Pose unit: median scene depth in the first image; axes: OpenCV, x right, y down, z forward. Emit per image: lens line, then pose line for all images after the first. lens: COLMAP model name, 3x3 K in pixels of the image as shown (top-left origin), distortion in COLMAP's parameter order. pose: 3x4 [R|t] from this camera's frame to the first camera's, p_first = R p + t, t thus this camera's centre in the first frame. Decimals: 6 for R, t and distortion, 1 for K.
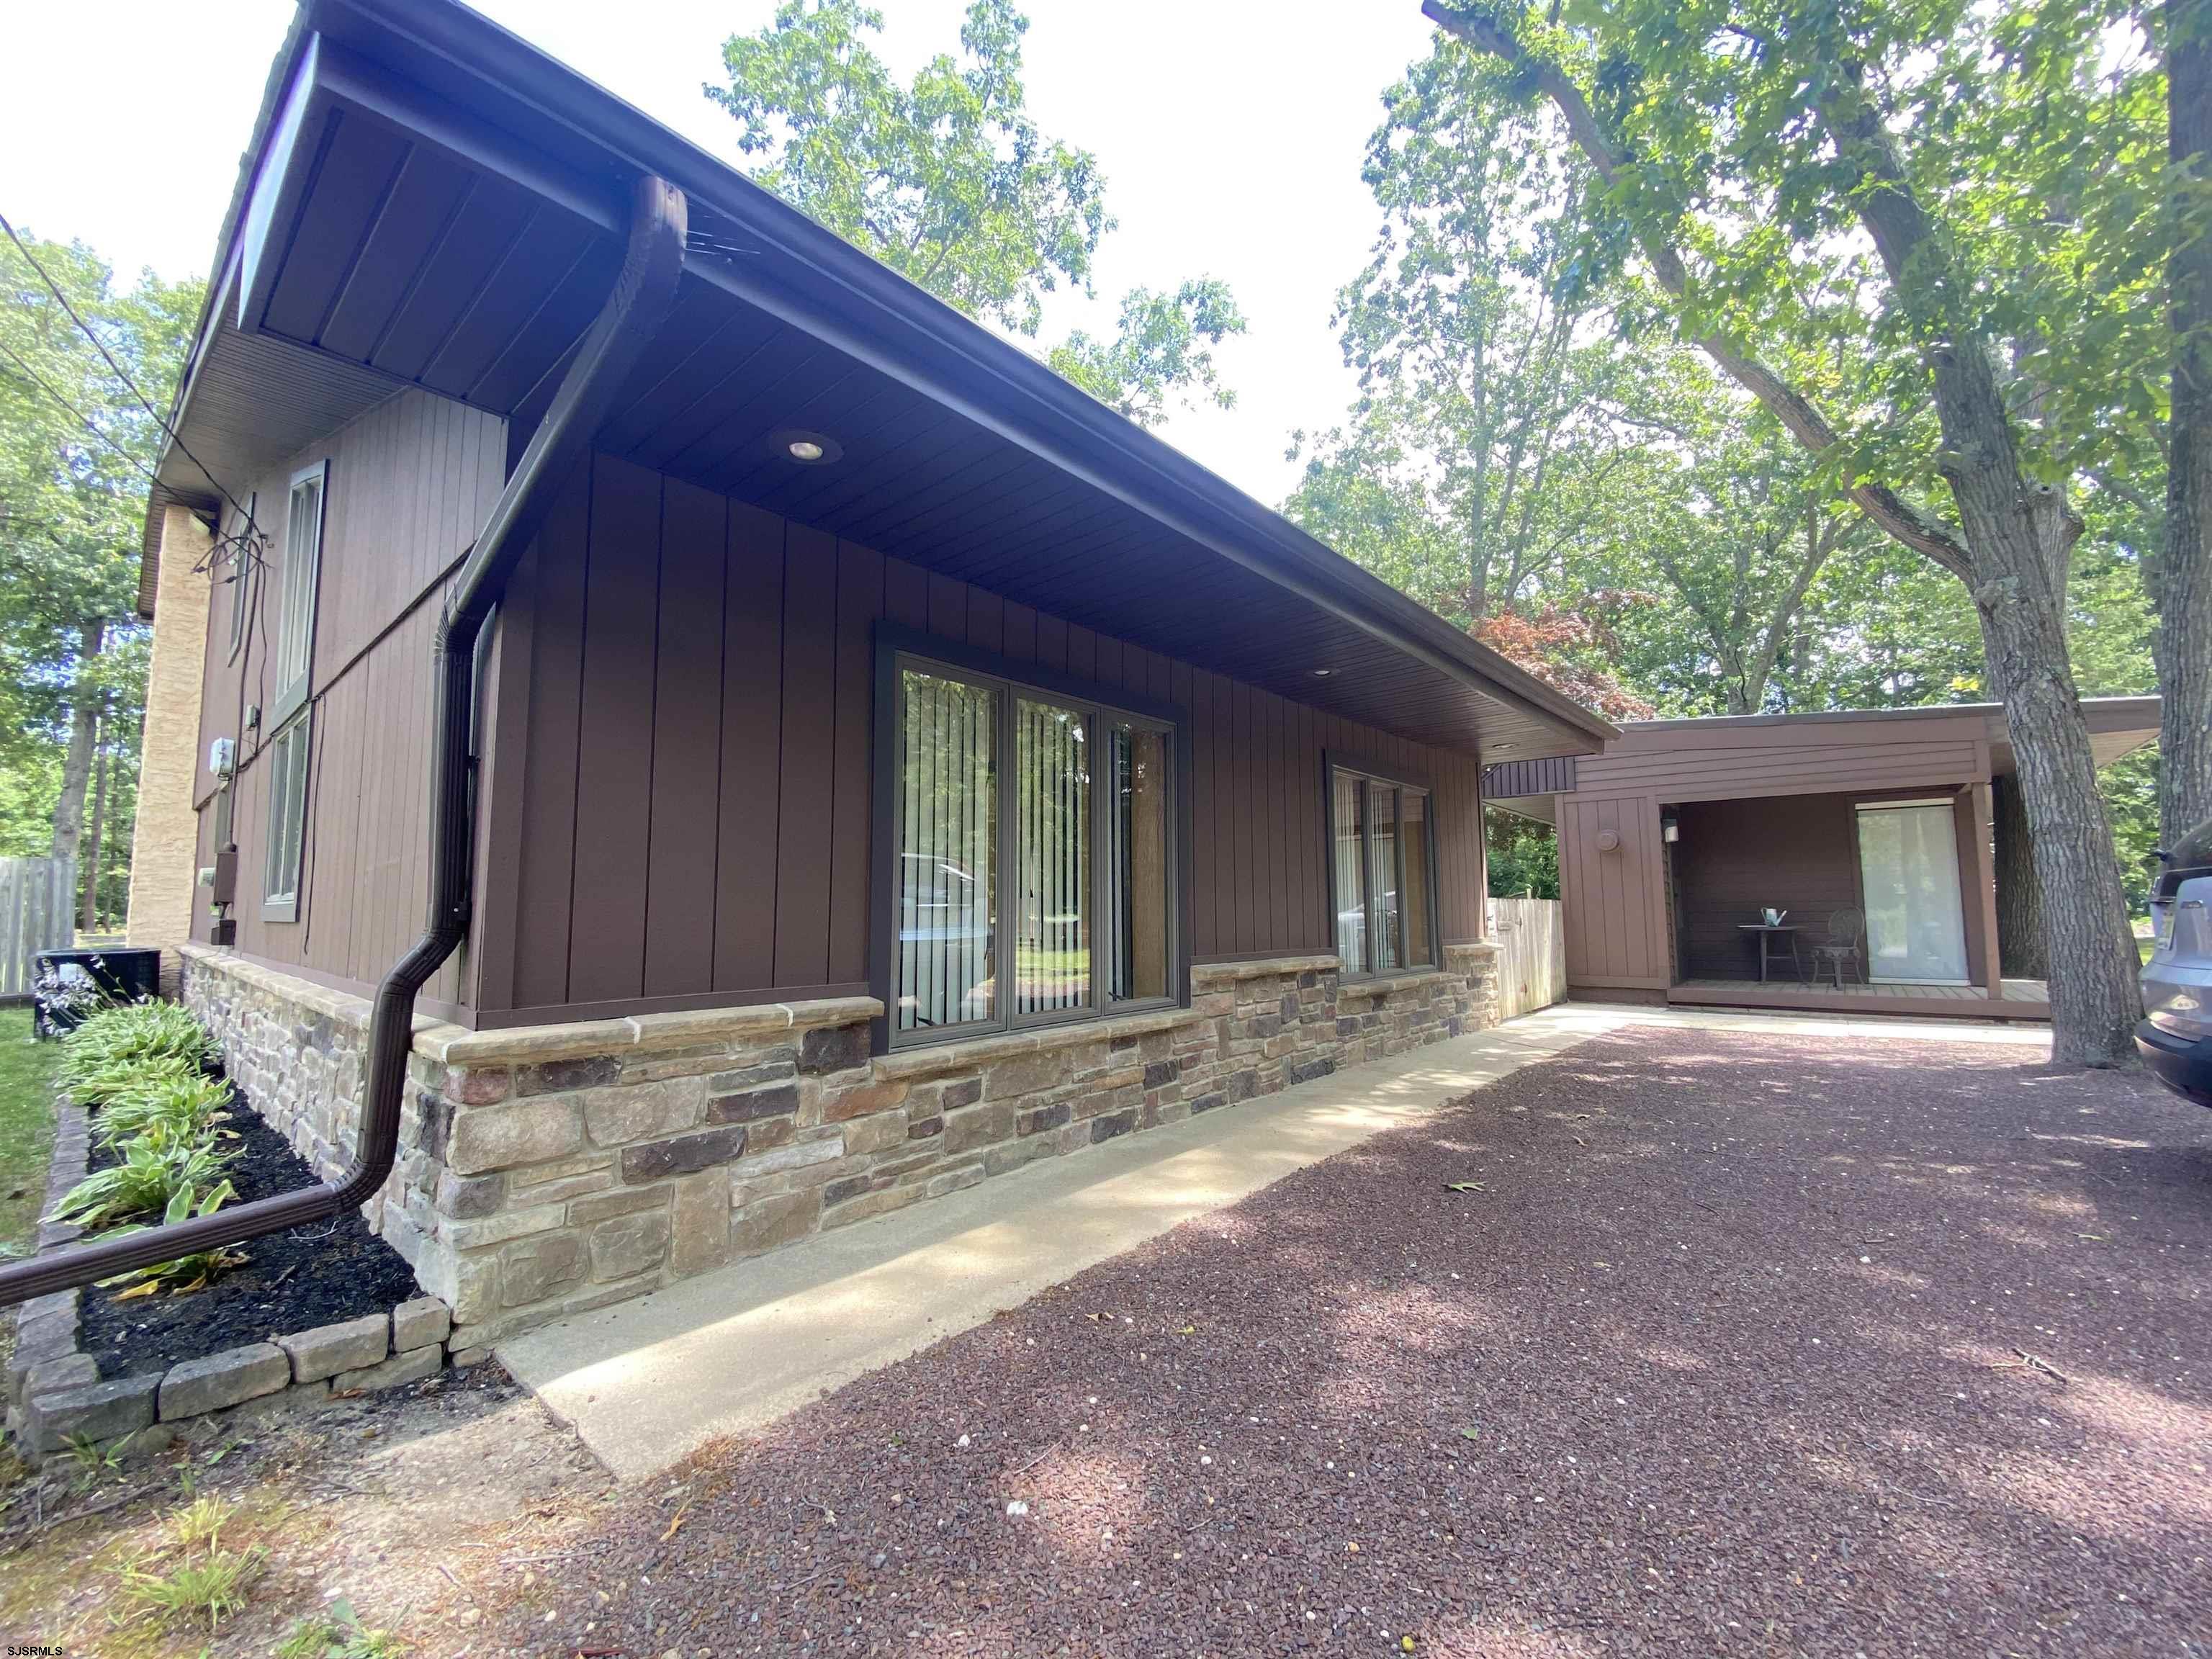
lens RADIAL K [[885.9, 0, 1097.4], [0, 885.9, 839.8], [0, 0, 1]] dist [0.002617, 0.000025]
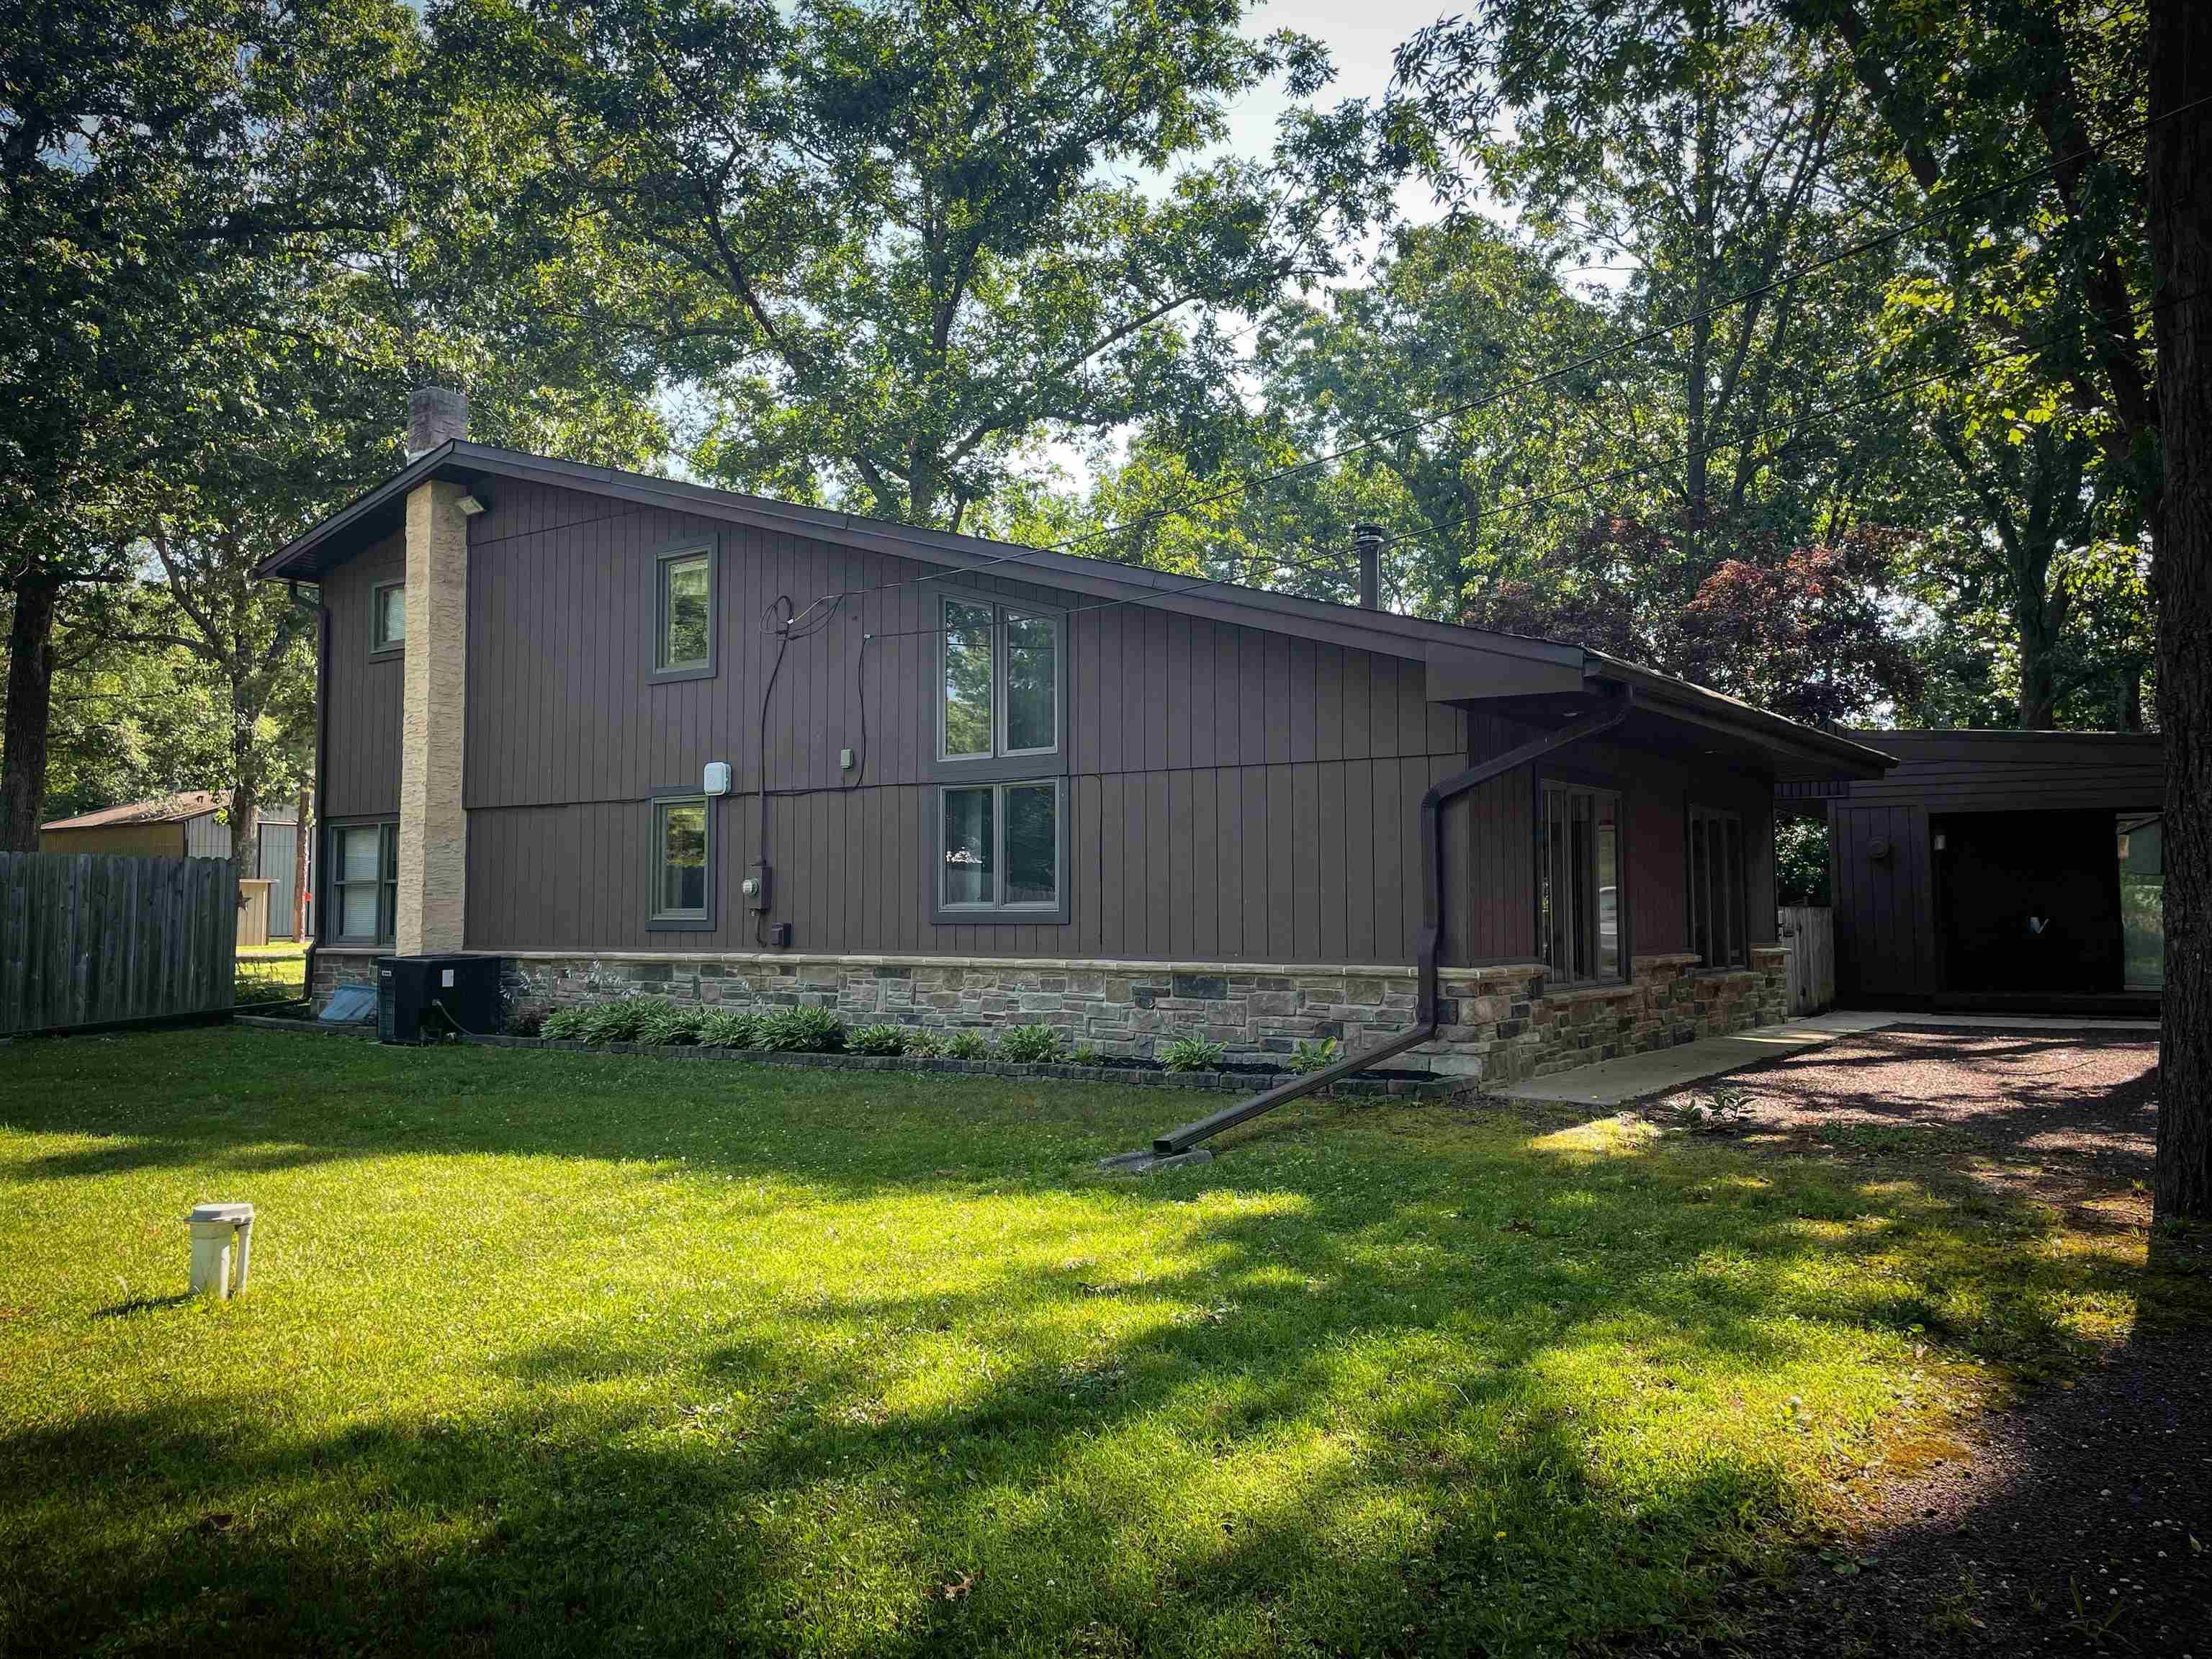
lens RADIAL K [[1688.5, 0, 1109.7], [0, 1688.5, 827.7], [0, 0, 1]] dist [0.037846, -0.004041]
pose [[0.993930, 0.005494, 0.109880, -0.928078], [-0.008845, 0.999510, 0.030031, -0.136745], [-0.109661, -0.030820, 0.993491, -1.512449]]
